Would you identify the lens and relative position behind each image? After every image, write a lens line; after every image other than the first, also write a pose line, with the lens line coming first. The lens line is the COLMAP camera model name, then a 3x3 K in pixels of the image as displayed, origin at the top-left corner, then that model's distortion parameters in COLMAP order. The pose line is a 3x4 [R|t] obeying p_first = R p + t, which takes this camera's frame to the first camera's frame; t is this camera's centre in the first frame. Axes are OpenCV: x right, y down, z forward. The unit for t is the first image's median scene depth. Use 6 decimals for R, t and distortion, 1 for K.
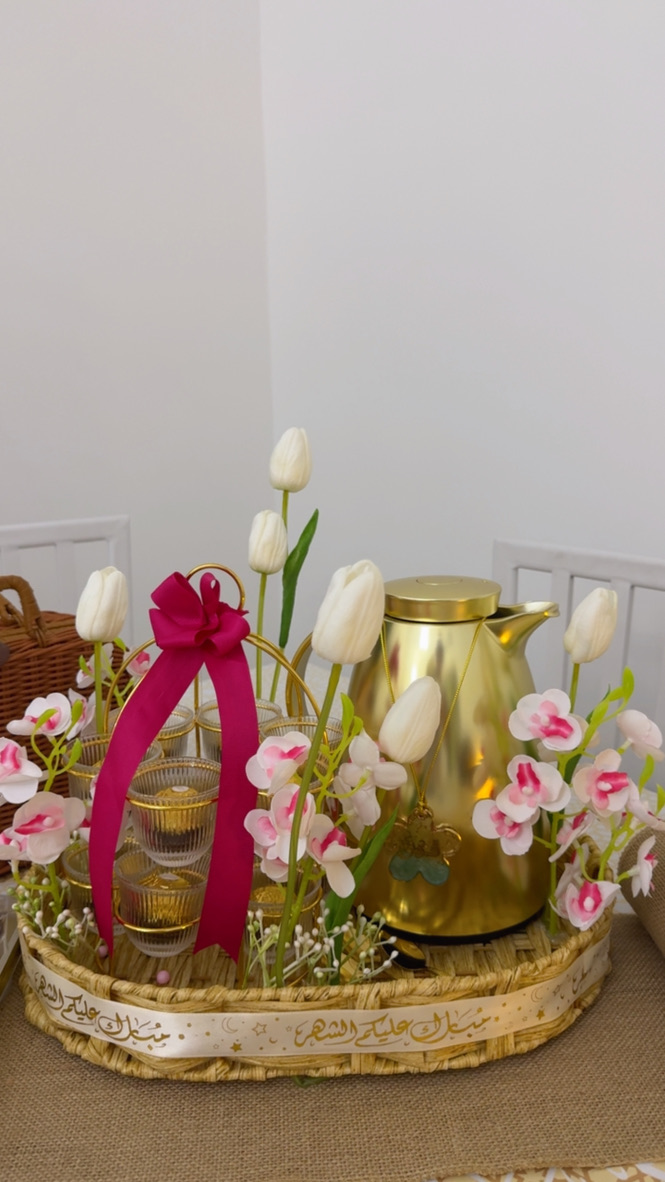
lens RADIAL K [[912.4, 0, 329.8], [0, 912.4, 590.0], [0, 0, 1]] dist [0.025142, -0.061869]
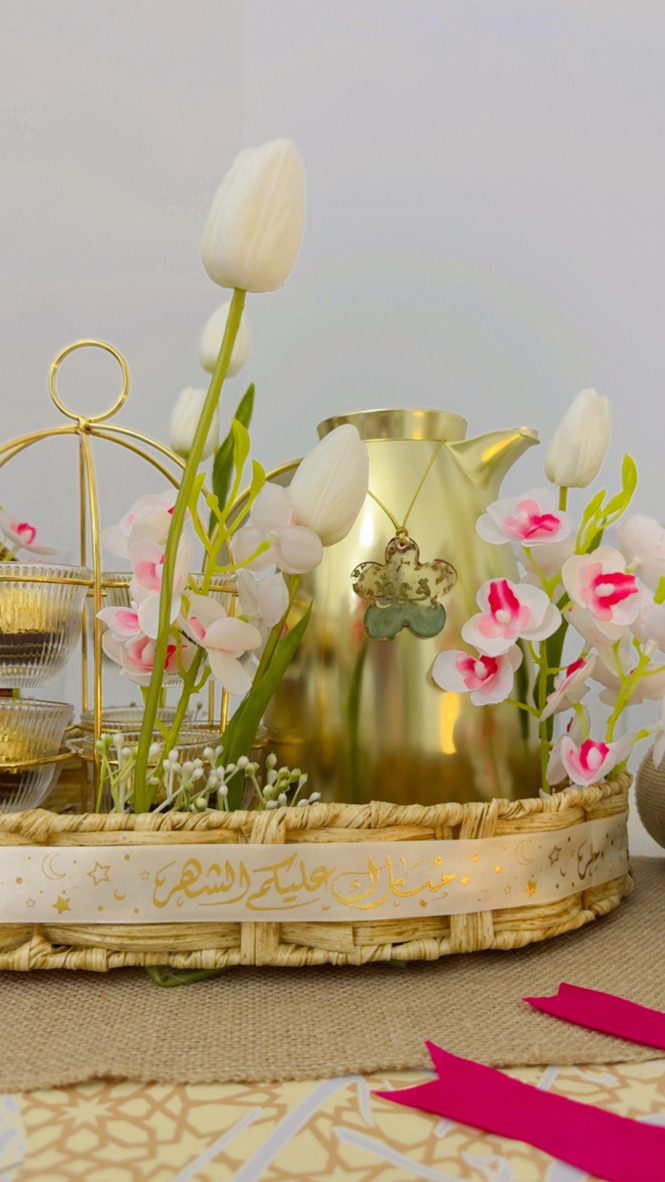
lens RADIAL K [[906.9, 0, 332.5], [0, 906.9, 591.0], [0, 0, 1]] dist [0.068075, -0.154000]
pose [[0.999902, 0.012911, 0.005407, 0.079922], [-0.011168, 0.968720, -0.247903, 0.426405], [-0.008438, 0.247818, 0.968770, 0.304816]]
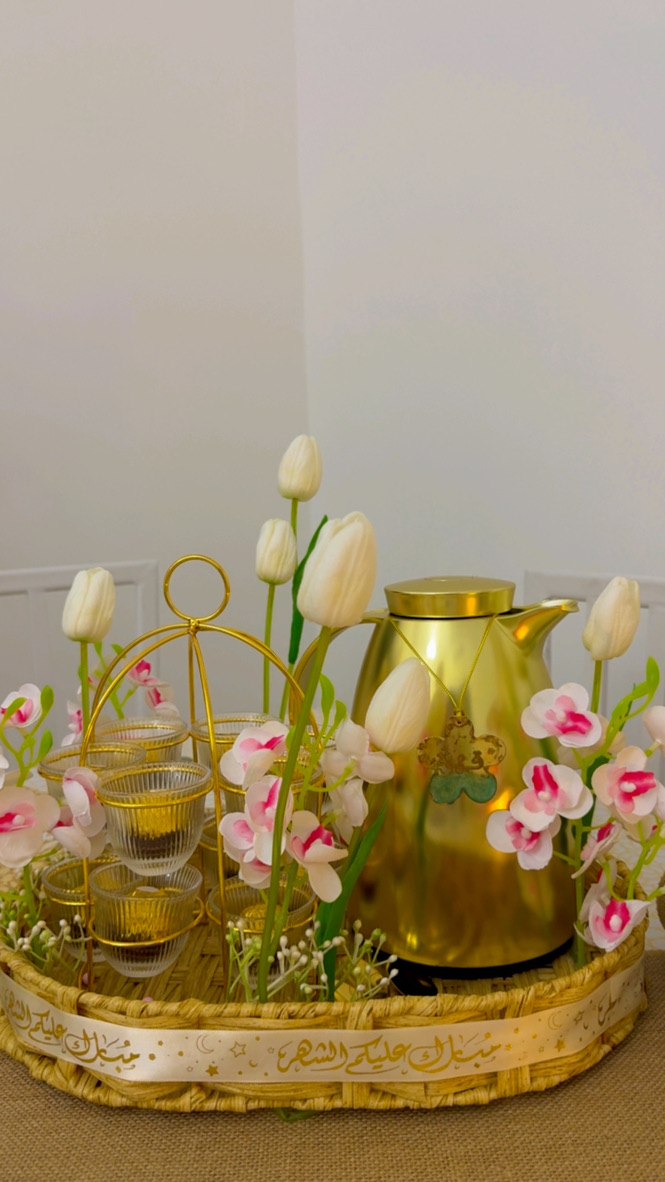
lens RADIAL K [[912.4, 0, 329.8], [0, 912.4, 590.0], [0, 0, 1]] dist [0.025142, -0.061869]
pose [[0.997974, -0.007745, -0.063151, 0.069551], [0.001493, 0.995140, -0.098456, 0.116643], [0.063607, 0.098162, 0.993136, 0.072086]]
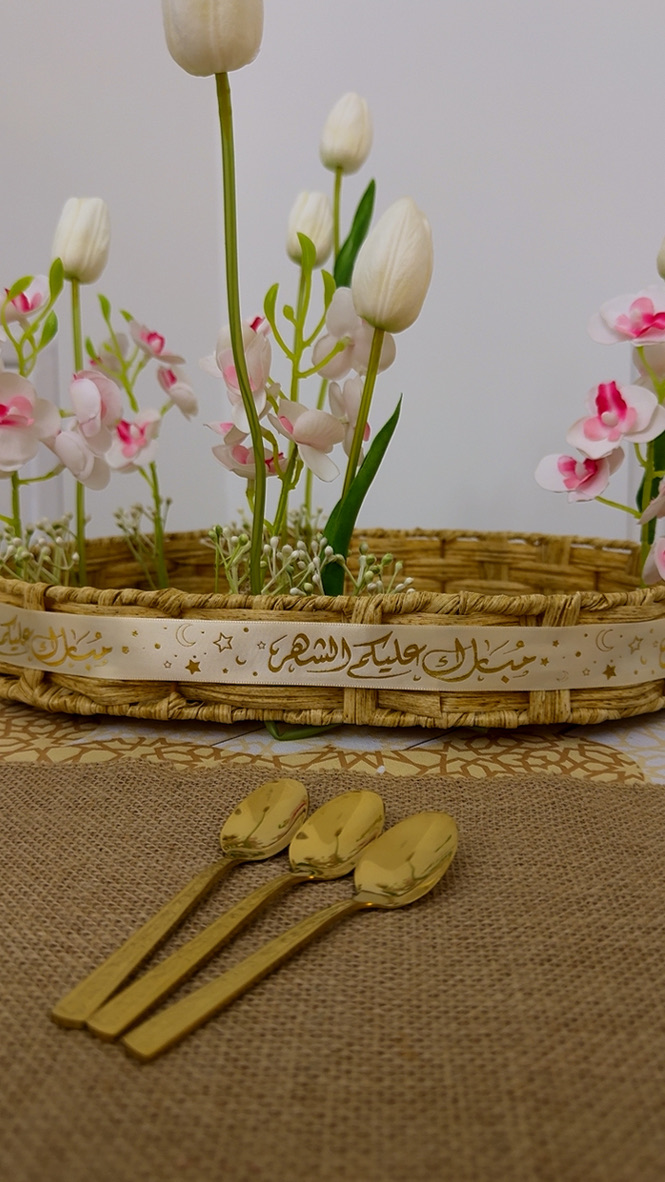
lens RADIAL K [[912.3, 0, 327.2], [0, 912.3, 598.0], [0, 0, 1]] dist [0.117614, 0.000295]
pose [[0.988842, 0.039173, -0.143724, 0.113035], [-0.044936, 0.998302, -0.037070, 0.448322], [0.142027, 0.043115, 0.988923, 0.243368]]
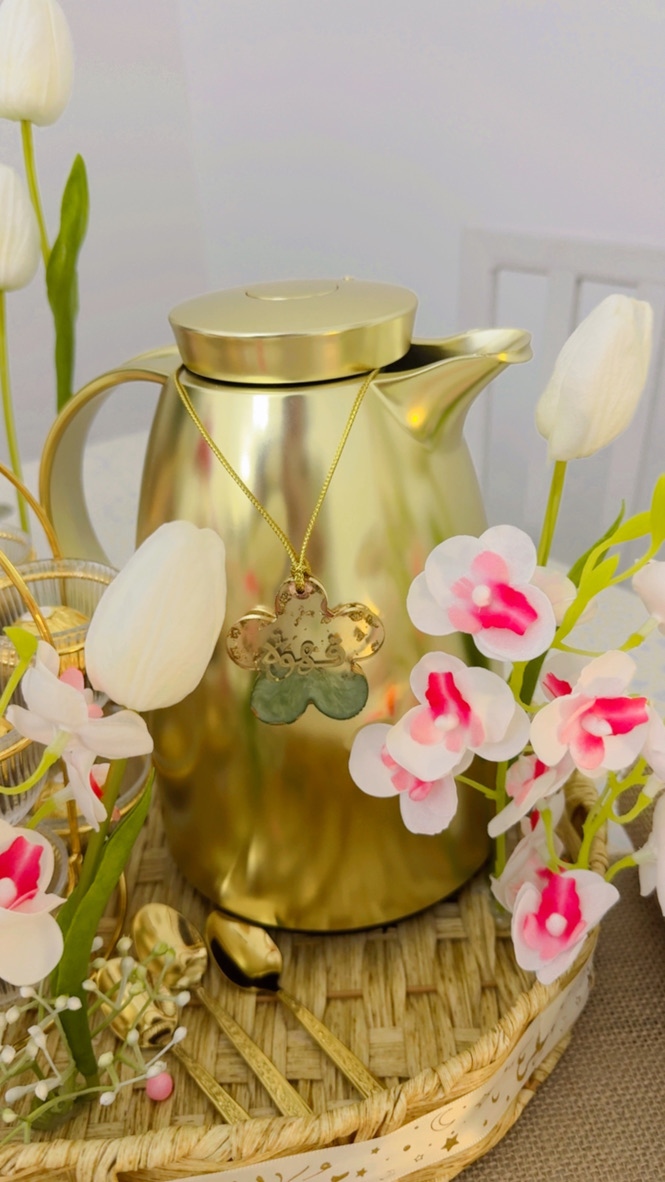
lens RADIAL K [[906.9, 0, 332.5], [0, 906.9, 591.0], [0, 0, 1]] dist [0.068075, -0.154000]
pose [[0.999551, -0.024231, -0.017638, 0.181384], [0.028355, 0.955172, 0.294689, -0.001177], [0.009707, -0.295057, 0.955430, 0.595531]]
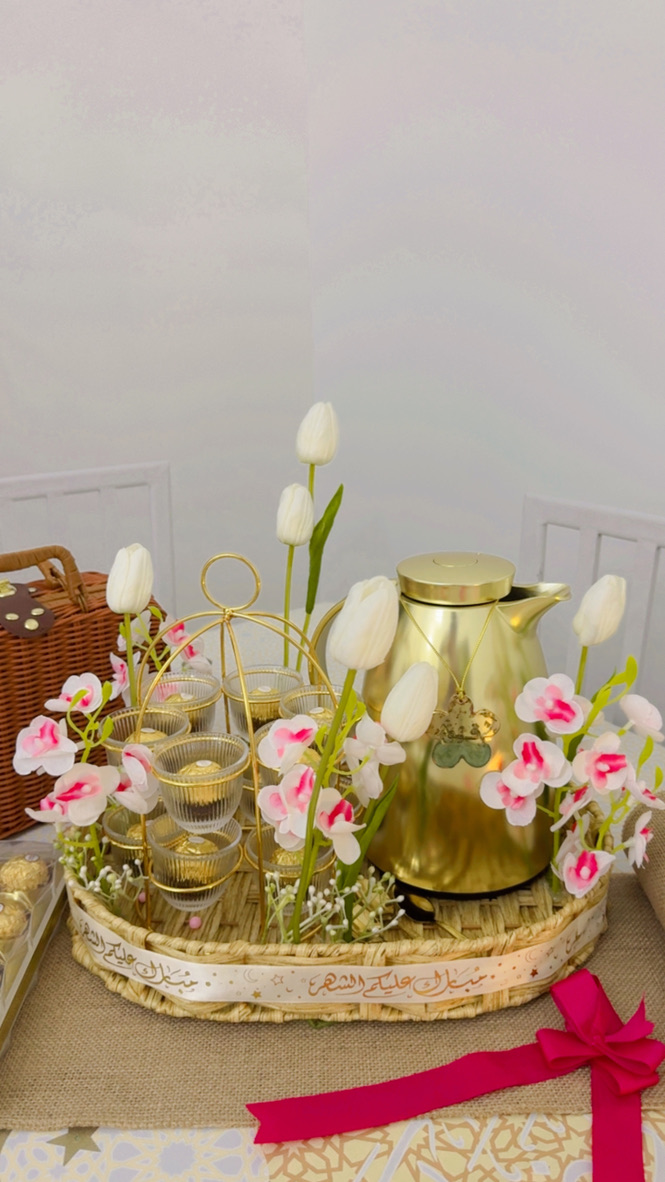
lens RADIAL K [[906.9, 0, 332.5], [0, 906.9, 591.0], [0, 0, 1]] dist [0.068075, -0.154000]
pose [[0.998552, 0.011632, -0.052526, 0.041968], [-0.006083, 0.994497, 0.104588, -0.105121], [0.053453, -0.104117, 0.993128, -0.052927]]
